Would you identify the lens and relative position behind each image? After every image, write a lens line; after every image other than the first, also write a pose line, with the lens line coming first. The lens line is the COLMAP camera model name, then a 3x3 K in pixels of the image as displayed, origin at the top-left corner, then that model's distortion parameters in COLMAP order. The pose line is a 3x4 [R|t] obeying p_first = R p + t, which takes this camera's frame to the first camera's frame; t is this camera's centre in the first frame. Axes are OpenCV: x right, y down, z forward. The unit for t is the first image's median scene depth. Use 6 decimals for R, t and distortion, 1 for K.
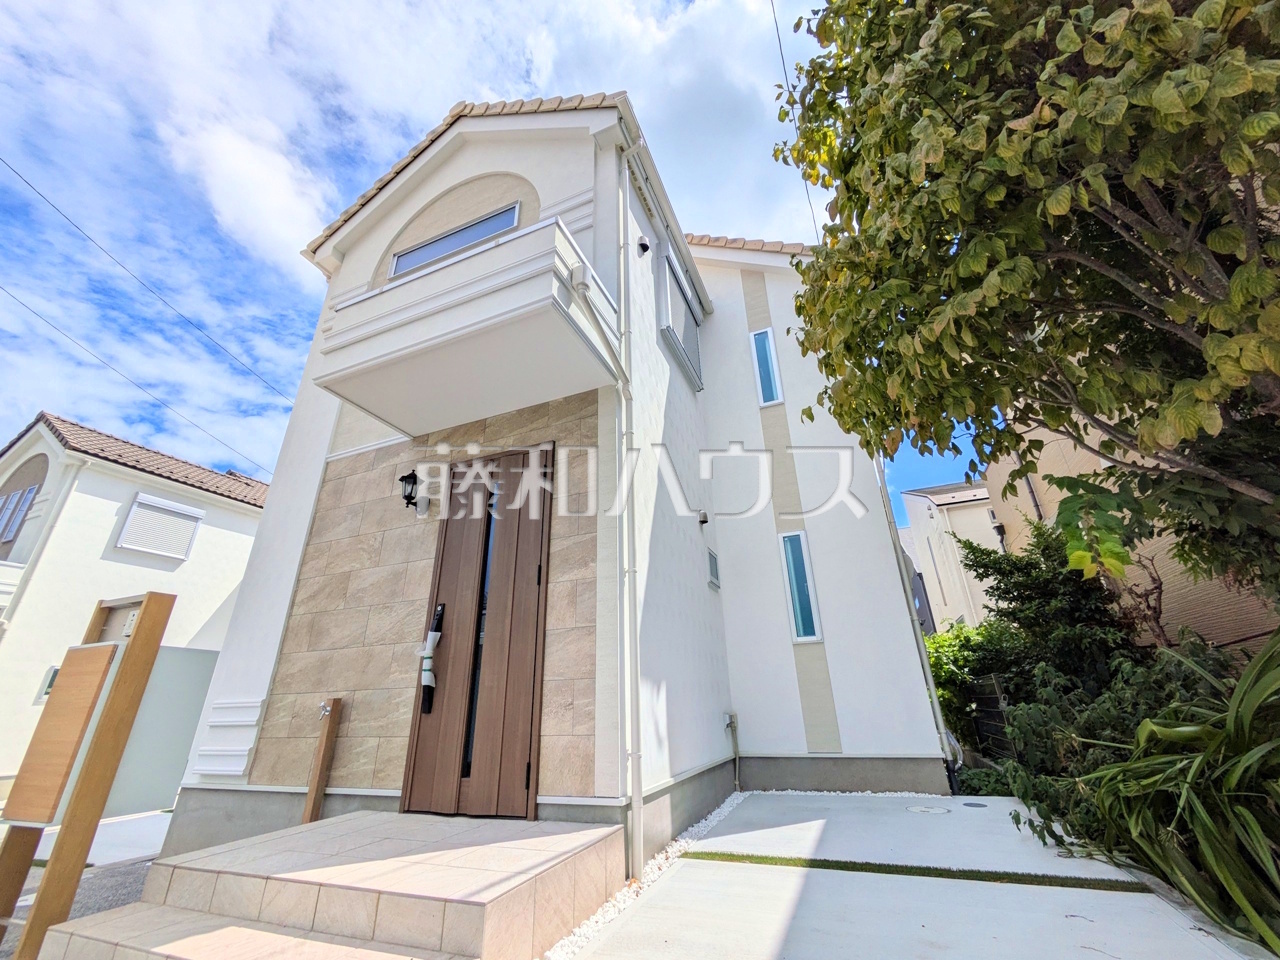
lens RADIAL K [[517.5, 0, 640.0], [0, 517.5, 480.0], [0, 0, 1]] dist [0.001375, 0.000021]
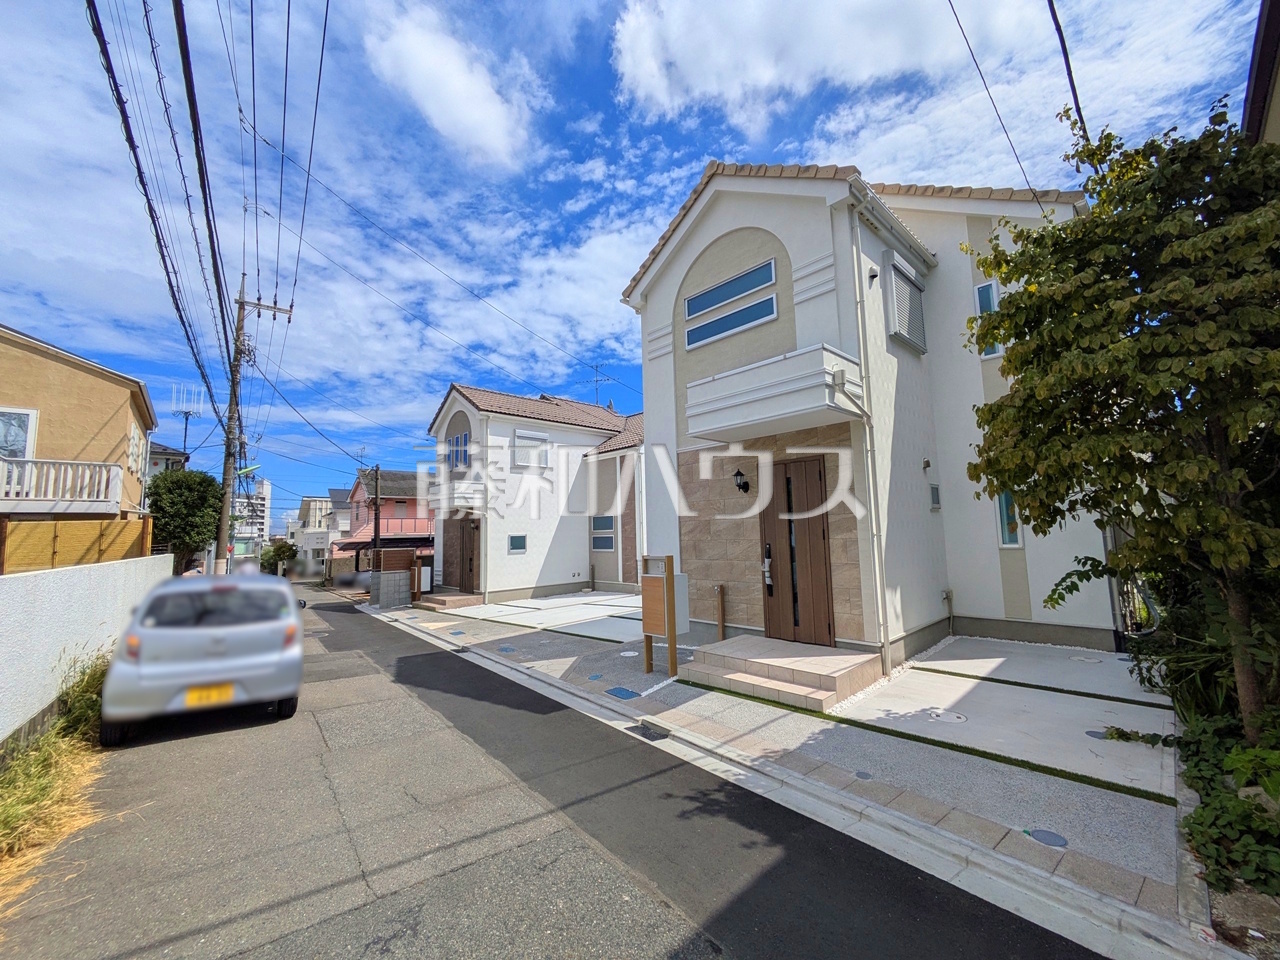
lens RADIAL K [[512.6, 0, 636.6], [0, 512.6, 484.0], [0, 0, 1]] dist [0.010312, -0.000175]
pose [[0.913263, -0.037702, -0.405622, -0.045628], [0.166913, 0.942922, 0.288163, -0.582037], [0.371606, -0.330872, 0.867429, -0.741494]]
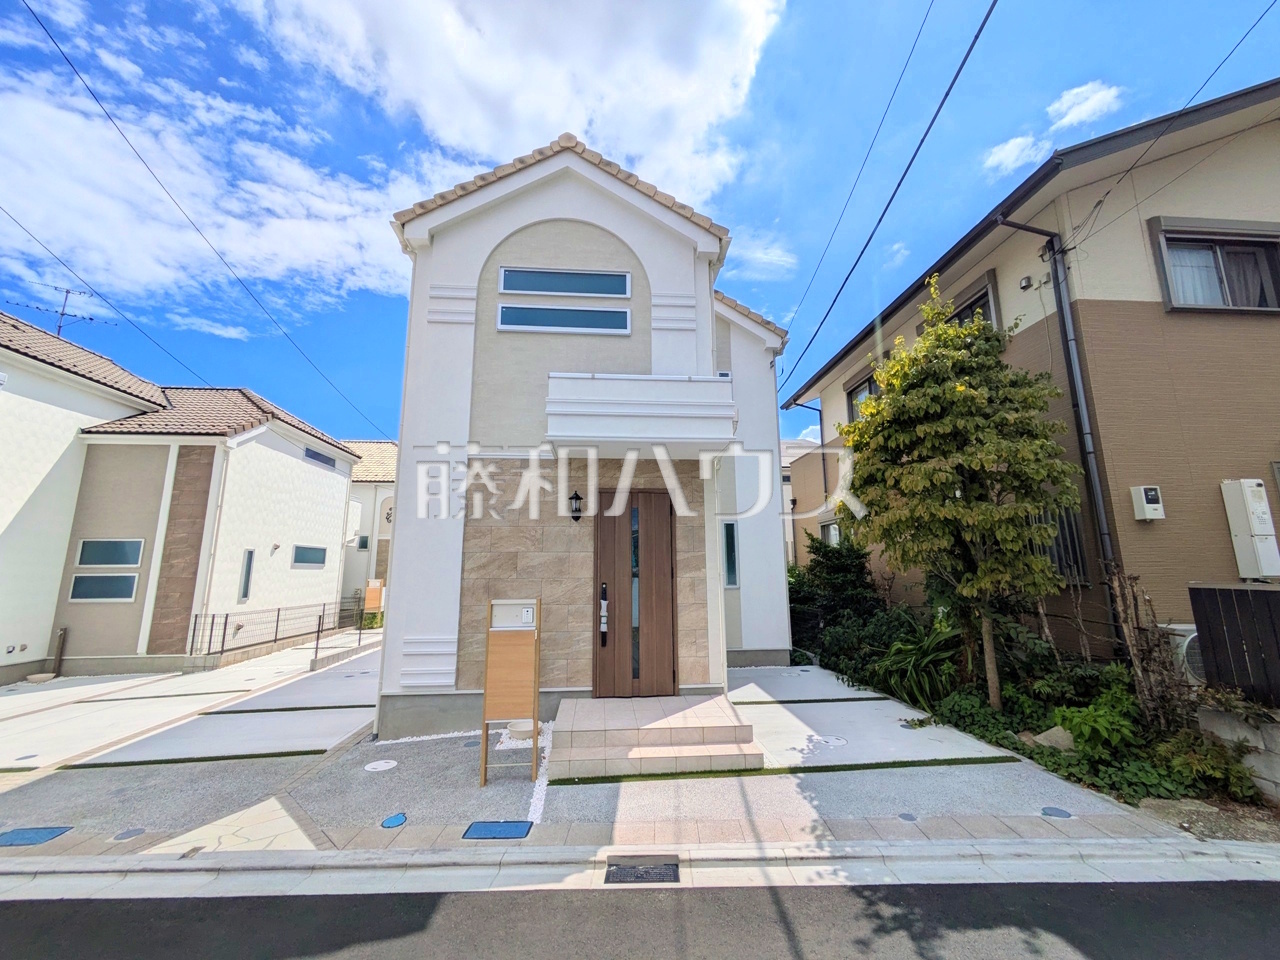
lens RADIAL K [[518.3, 0, 646.5], [0, 518.3, 481.3], [0, 0, 1]] dist [-0.000043, -0.000308]
pose [[0.886004, 0.101835, 0.452356, -1.001818], [-0.202600, 0.962552, 0.180130, -0.379651], [-0.417072, -0.251244, 0.873457, -0.394875]]
